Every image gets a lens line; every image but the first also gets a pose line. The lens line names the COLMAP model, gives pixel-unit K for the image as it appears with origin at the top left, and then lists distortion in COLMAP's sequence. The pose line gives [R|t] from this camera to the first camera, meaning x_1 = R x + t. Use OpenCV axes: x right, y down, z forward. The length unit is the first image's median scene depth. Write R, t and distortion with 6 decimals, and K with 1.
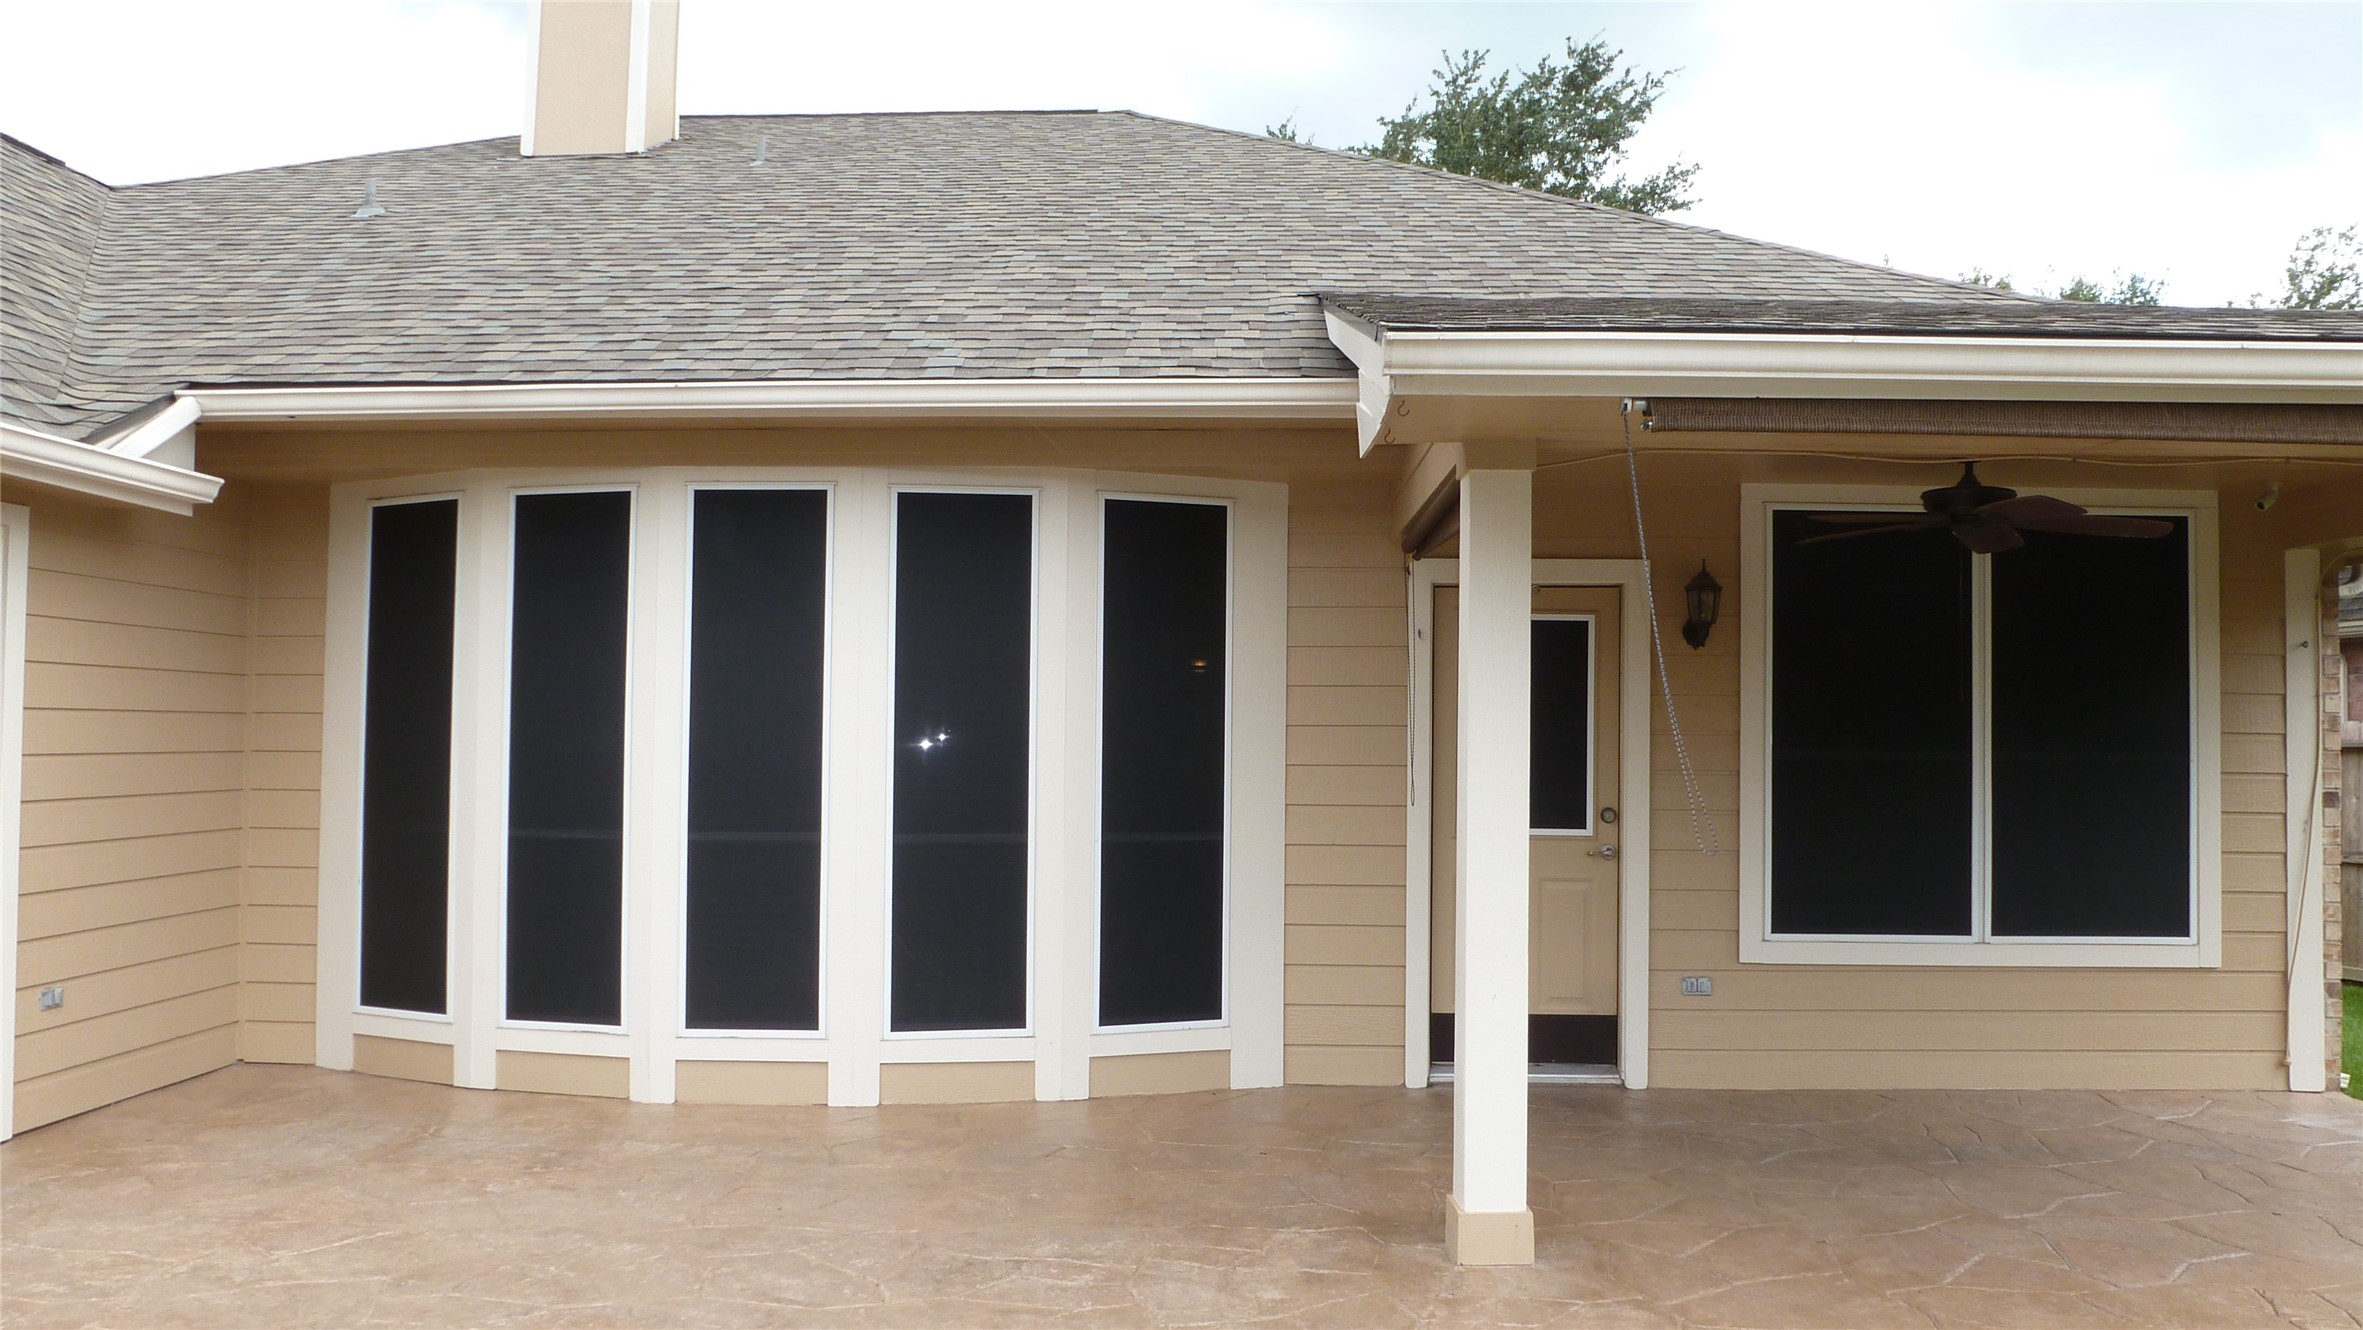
lens RADIAL K [[1697.4, 0, 1181.5], [0, 1697.4, 665.0], [0, 0, 1]] dist [-0.048566, -0.002534]
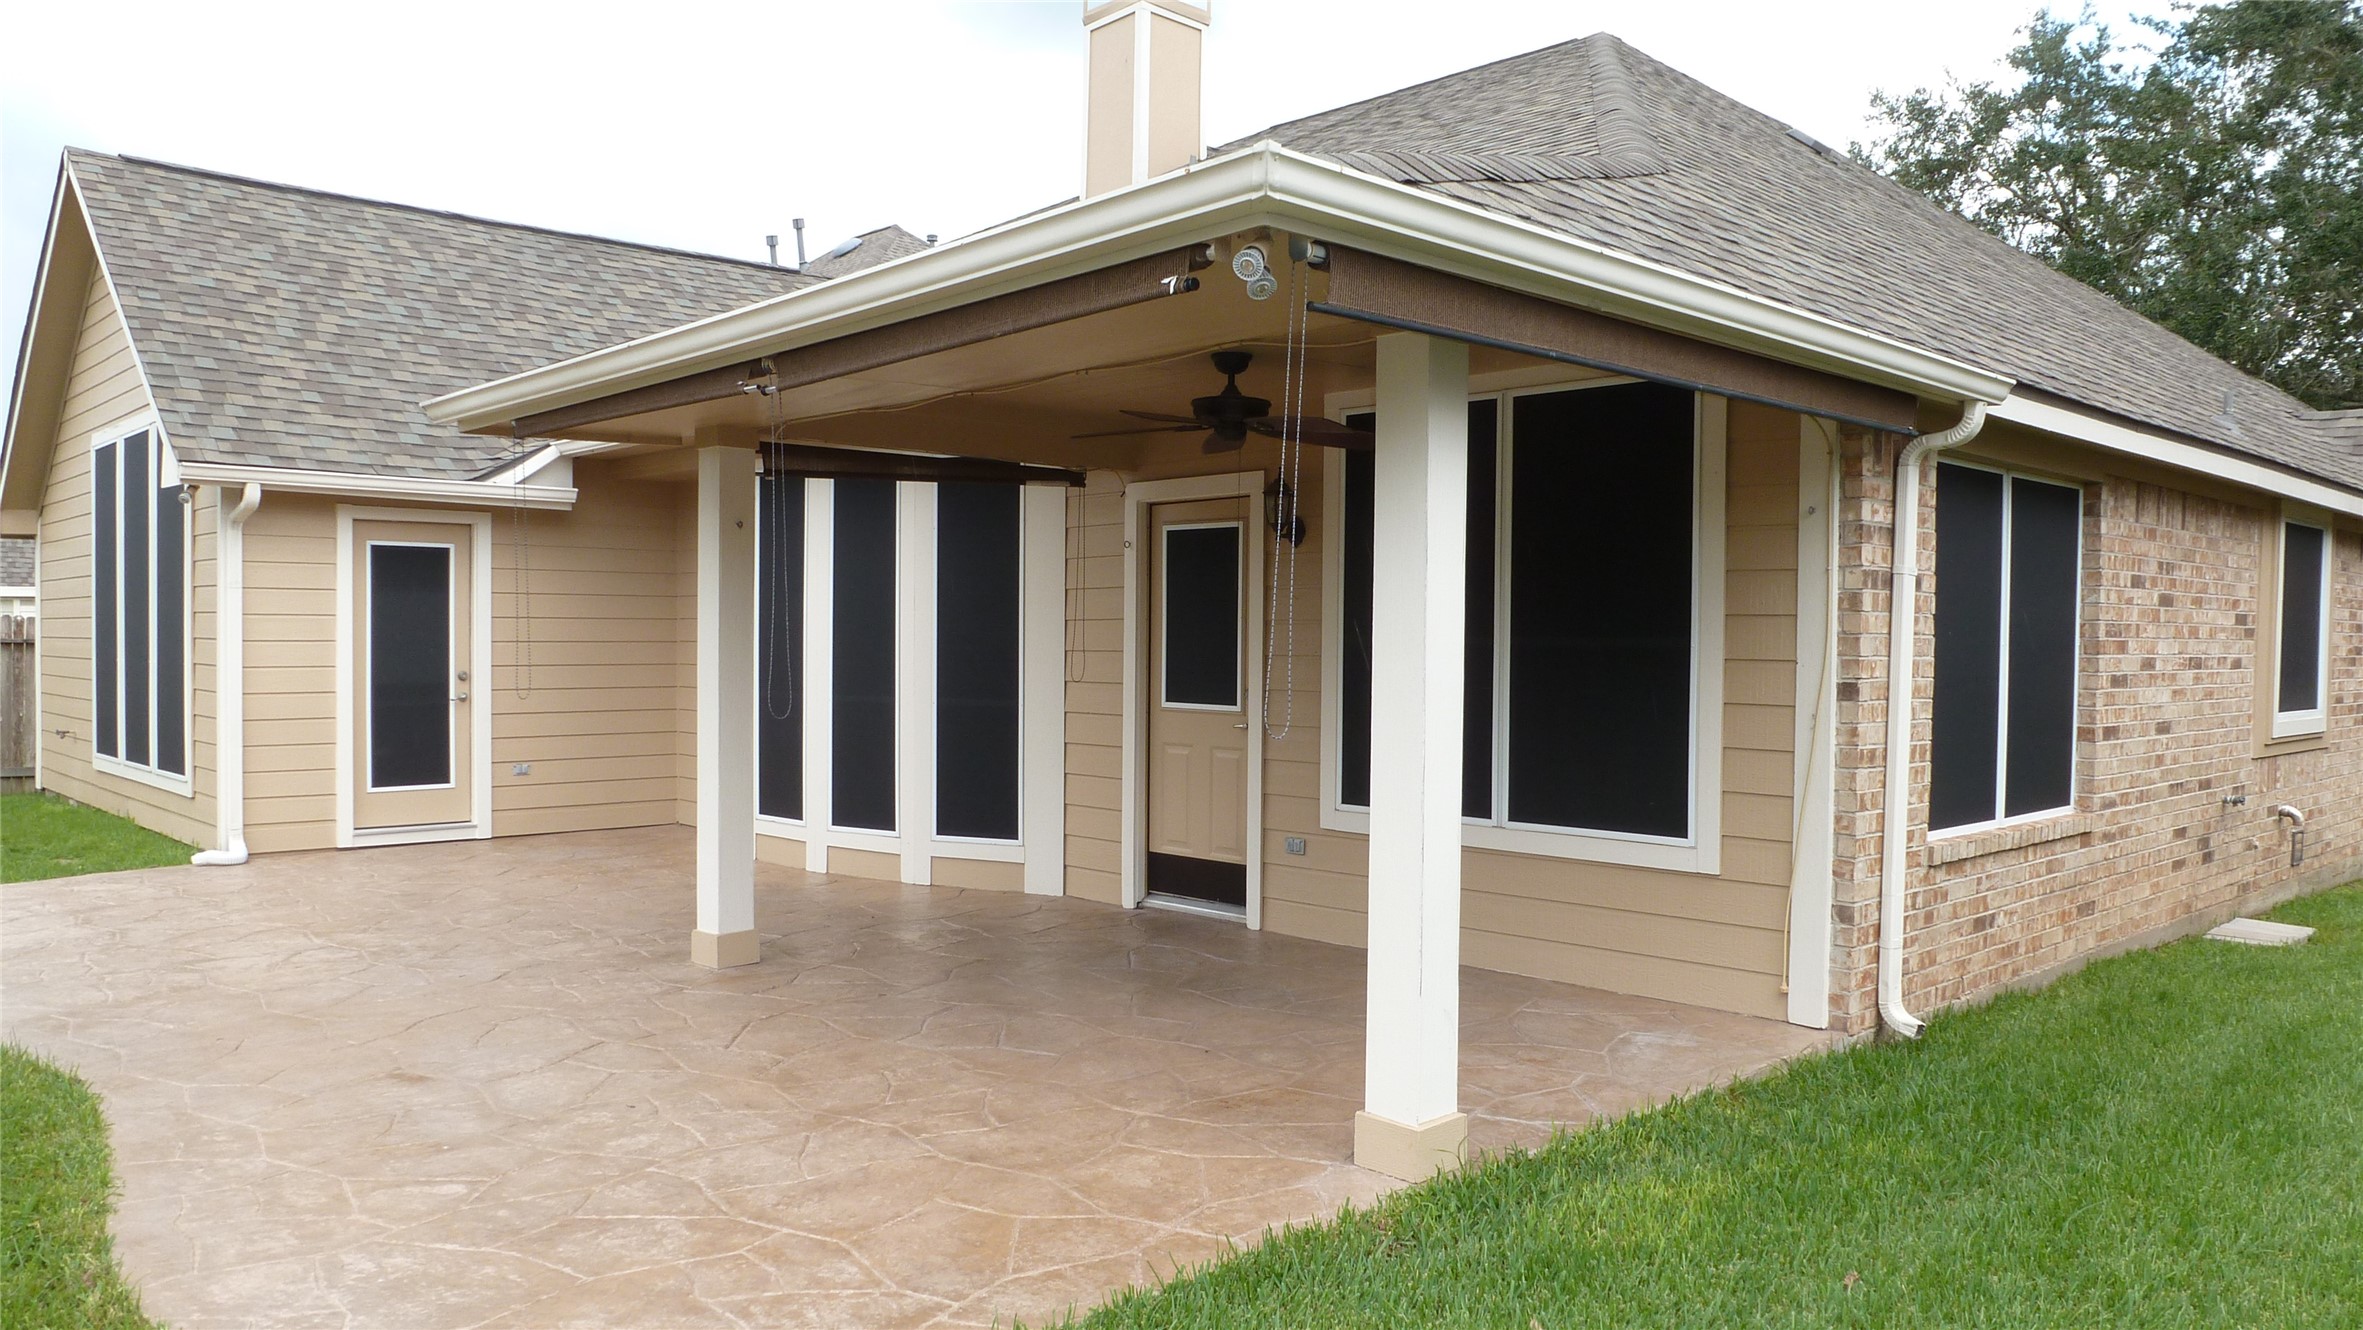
lens RADIAL K [[1697.4, 0, 1181.5], [0, 1697.4, 665.0], [0, 0, 1]] dist [-0.048566, -0.002534]
pose [[0.701909, 0.005241, -0.712248, 1.071135], [0.024719, 0.999191, 0.031713, 0.031541], [0.711838, -0.039865, 0.701211, 0.155267]]
